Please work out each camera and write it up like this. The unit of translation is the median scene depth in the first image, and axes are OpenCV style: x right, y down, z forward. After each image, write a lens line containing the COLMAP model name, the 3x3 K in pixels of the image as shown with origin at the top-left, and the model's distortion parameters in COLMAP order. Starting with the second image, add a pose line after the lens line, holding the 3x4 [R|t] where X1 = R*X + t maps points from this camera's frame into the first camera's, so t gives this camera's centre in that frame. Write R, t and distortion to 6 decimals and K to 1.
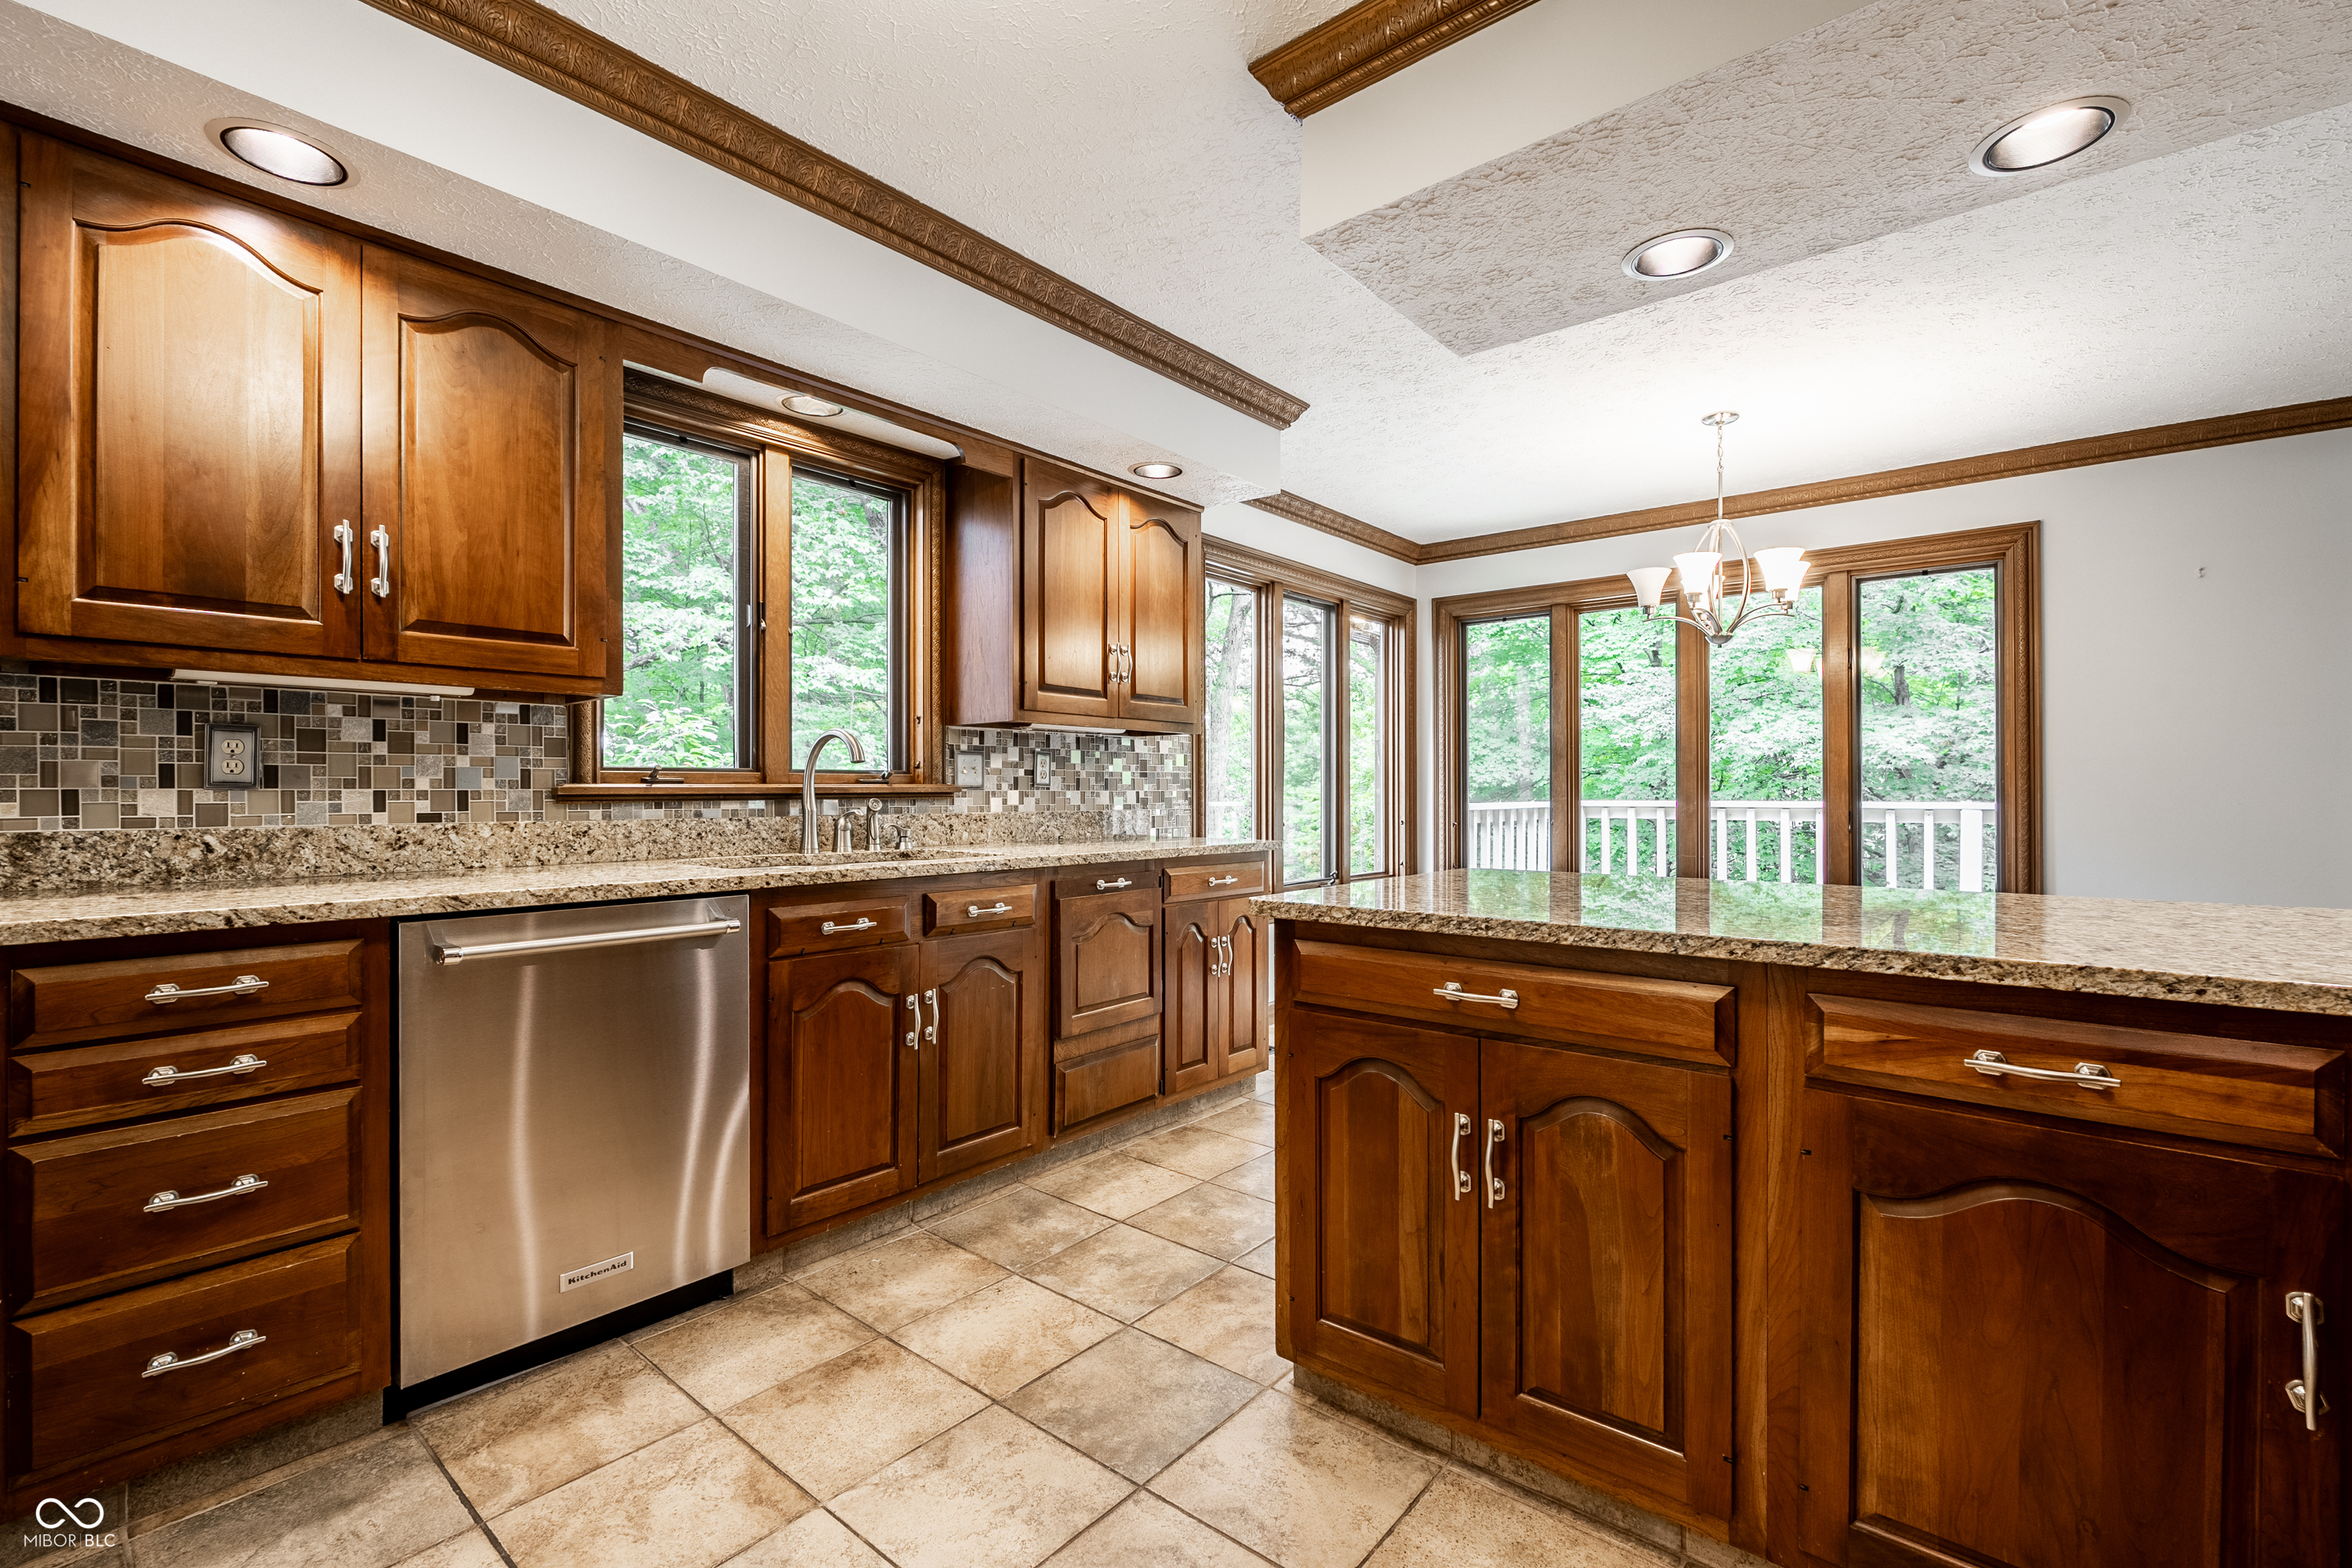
lens RADIAL K [[1038.4, 0, 1183.6], [0, 1038.4, 788.2], [0, 0, 1]] dist [-0.005510, 0.002618]
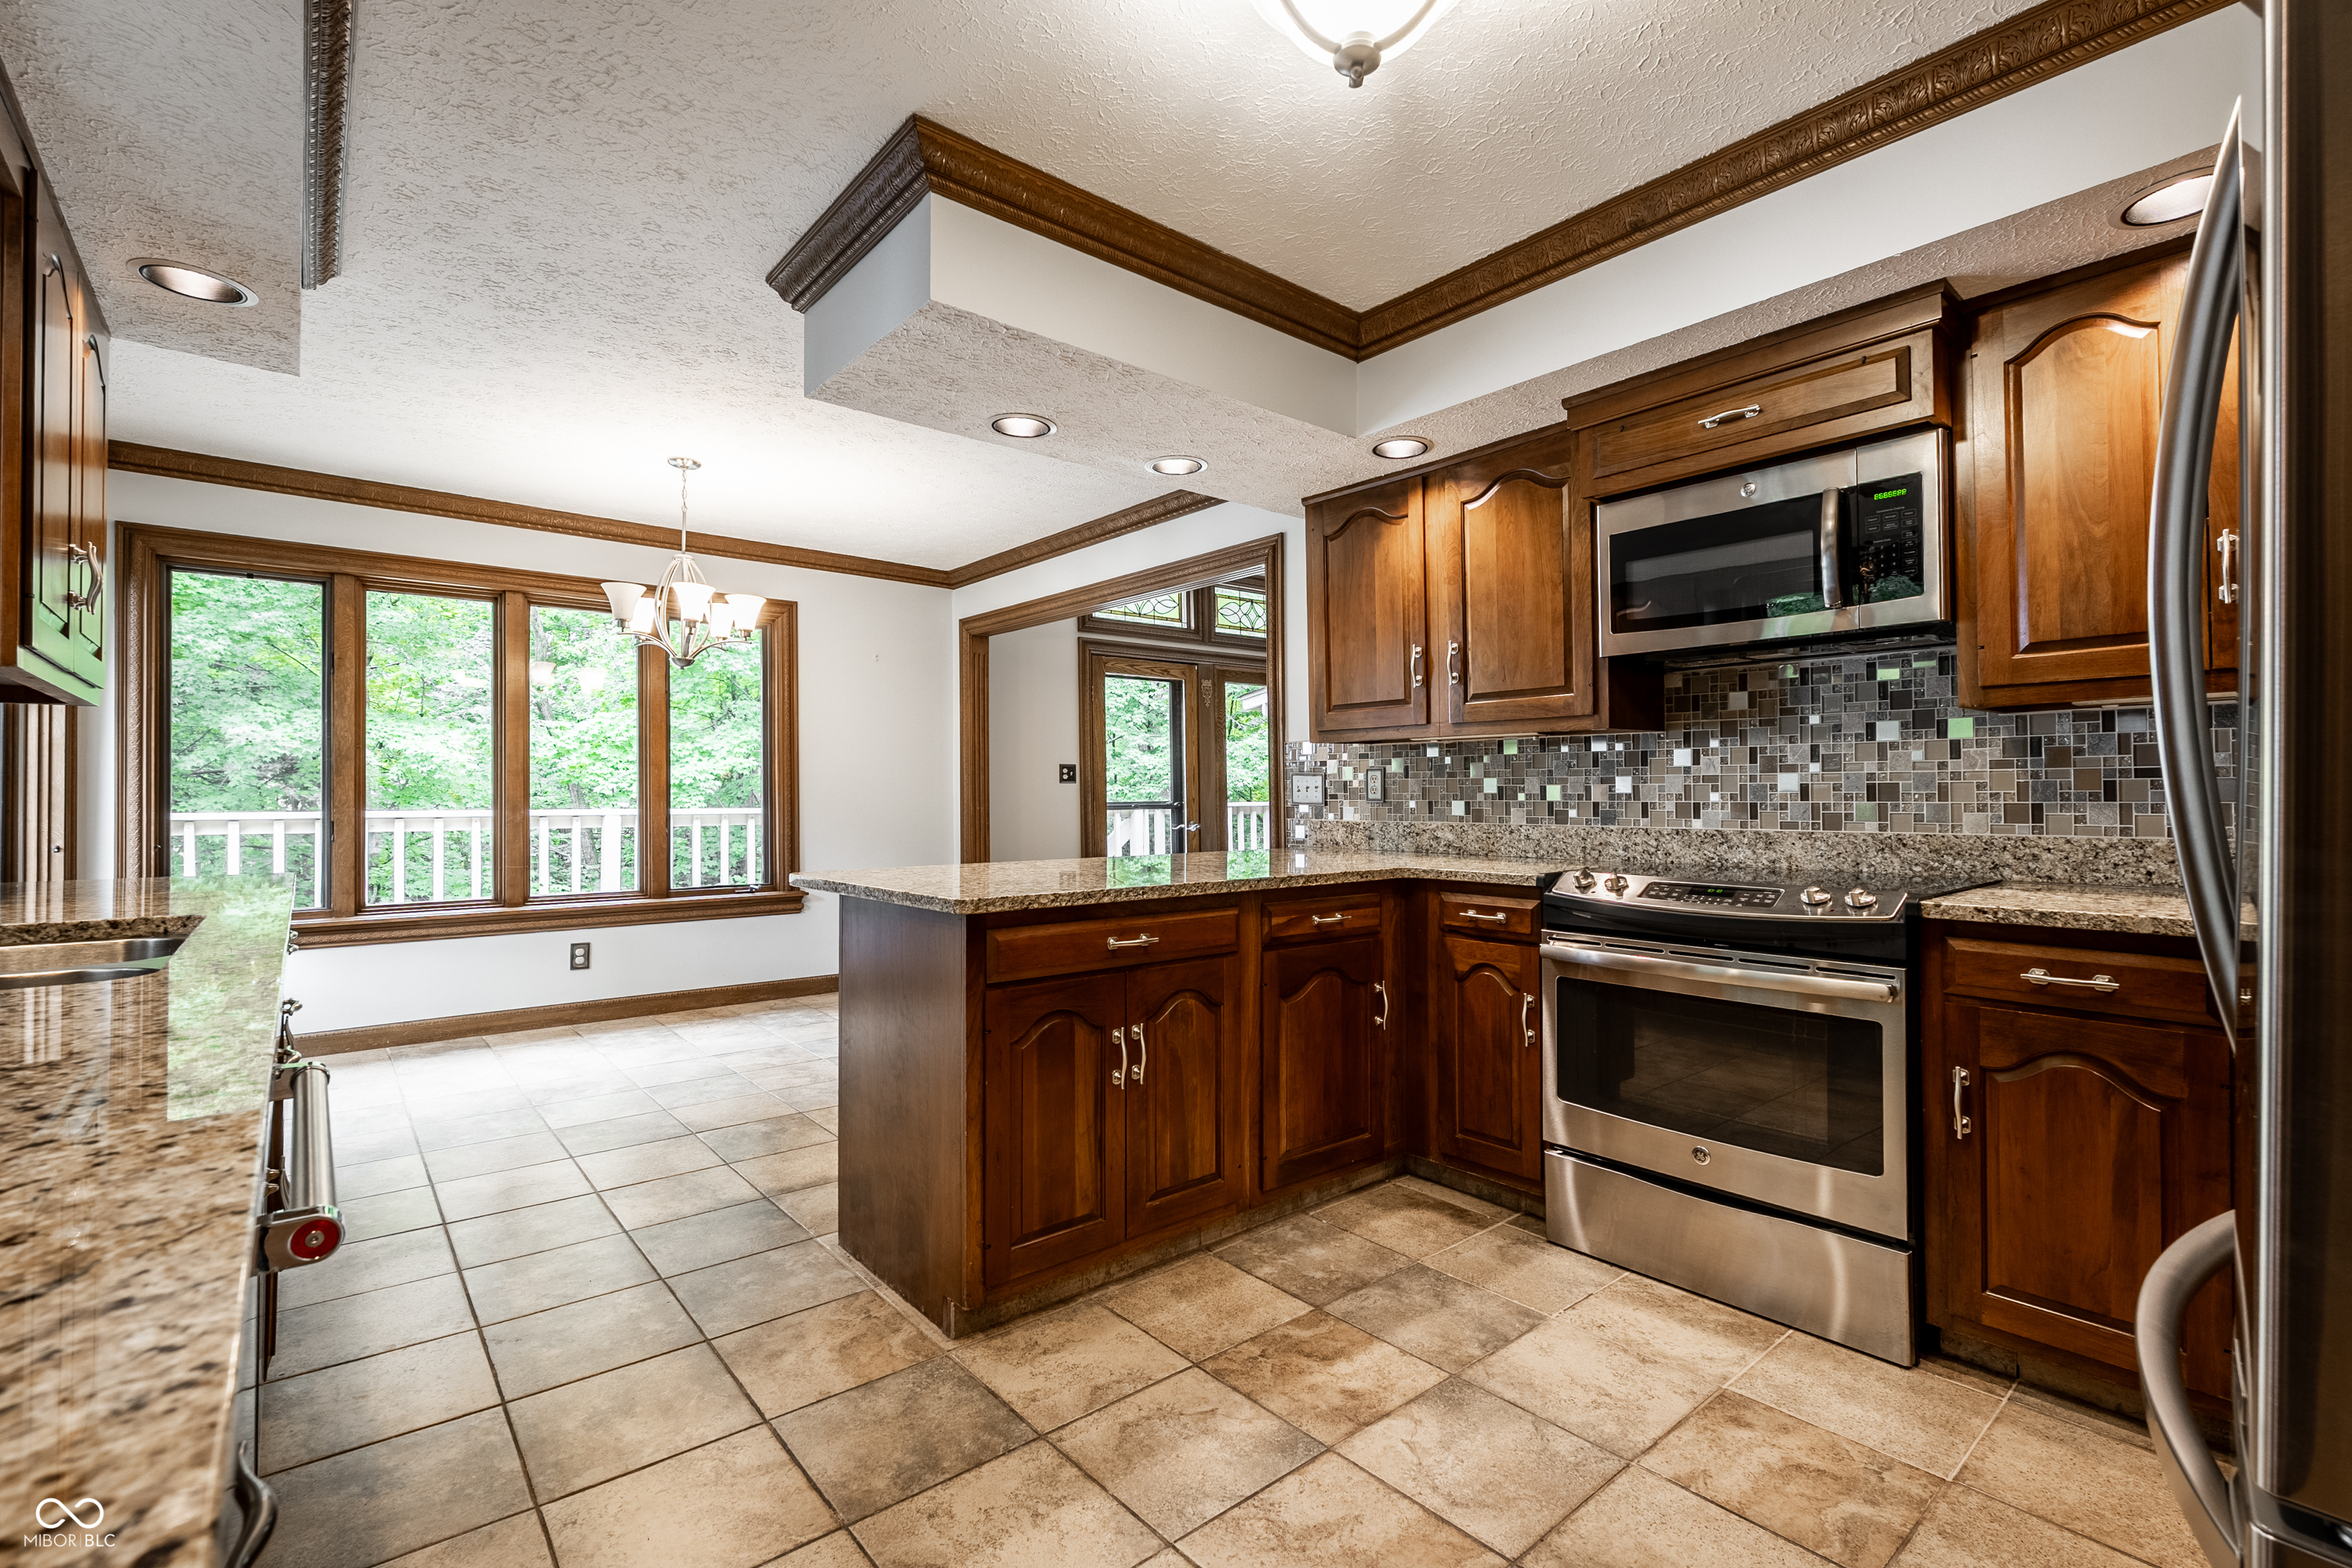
lens RADIAL K [[1038.4, 0, 1190.6], [0, 1038.4, 778.3], [0, 0, 1]] dist [-0.005510, 0.002618]
pose [[0.177396, 0.013583, 0.984046, -0.752856], [0.001343, 0.999900, -0.014044, -0.005329], [-0.984139, 0.003813, 0.177360, 0.440510]]
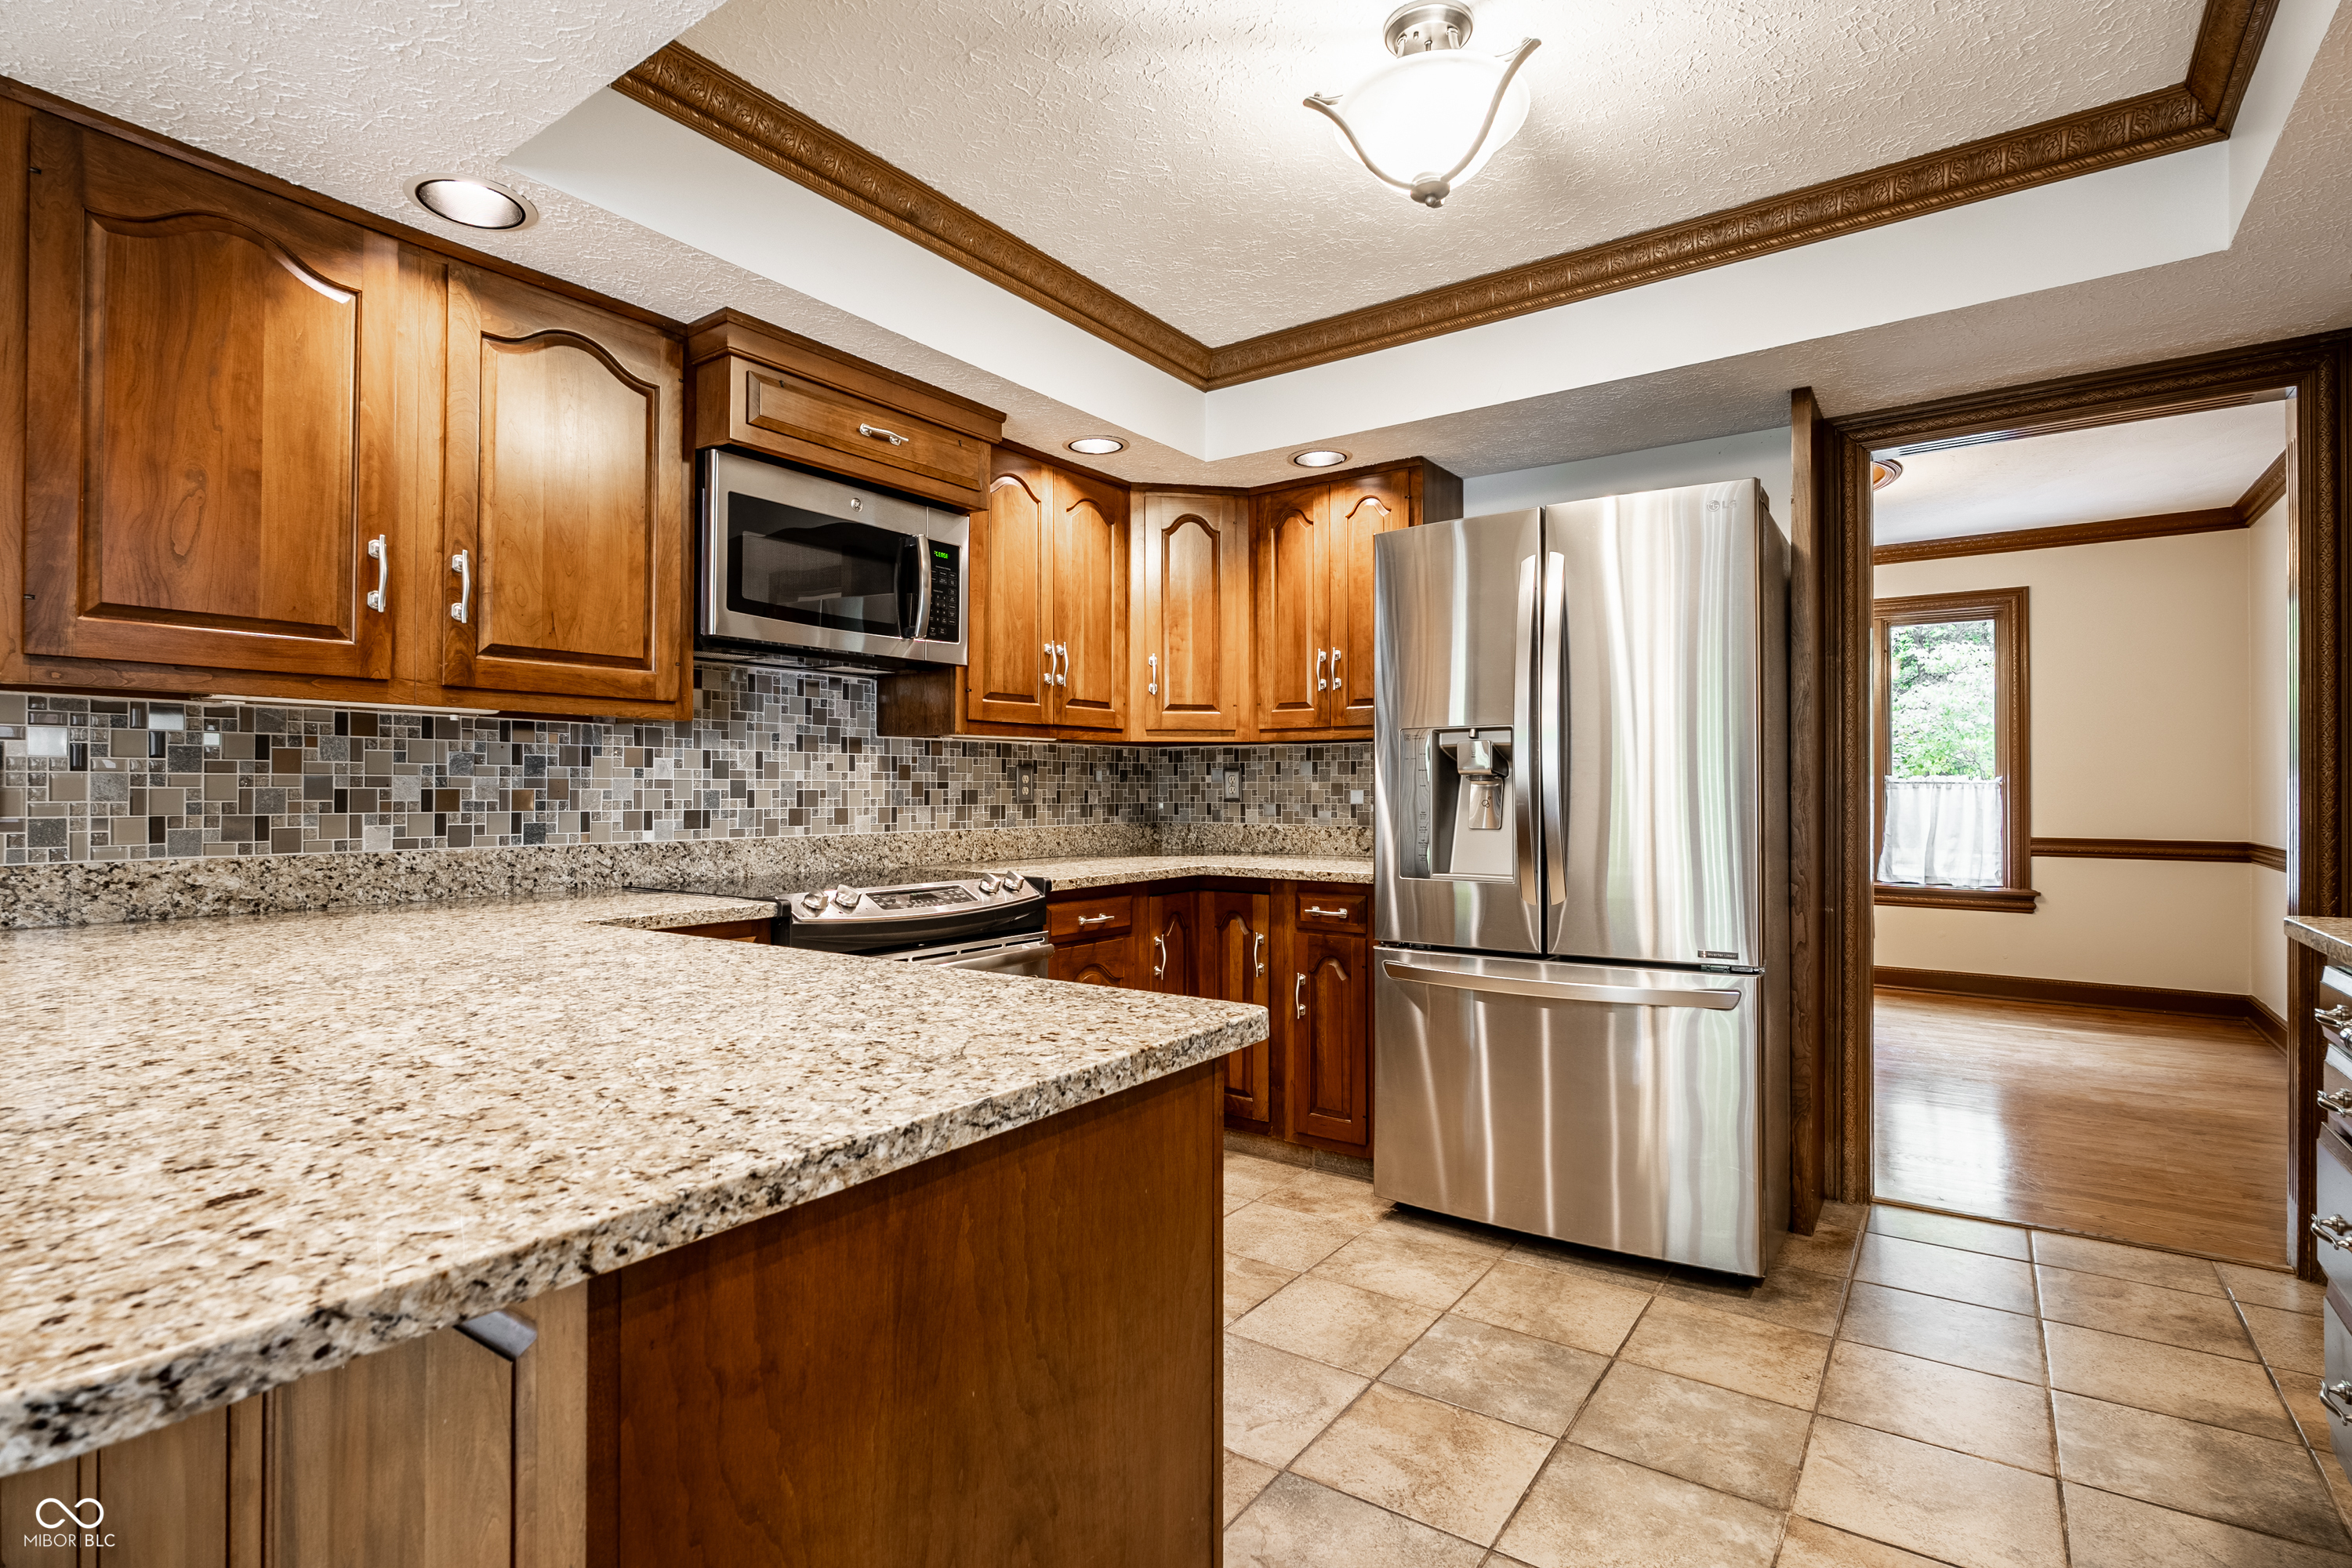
lens RADIAL K [[1095.0, 0, 1165.3], [0, 1095.0, 788.4], [0, 0, 1]] dist [-0.006556, 0.002929]
pose [[-0.998892, 0.002593, -0.046996, 0.098616], [0.002912, 0.999973, -0.006715, -0.007258], [0.046978, -0.006845, -0.998872, 1.213182]]
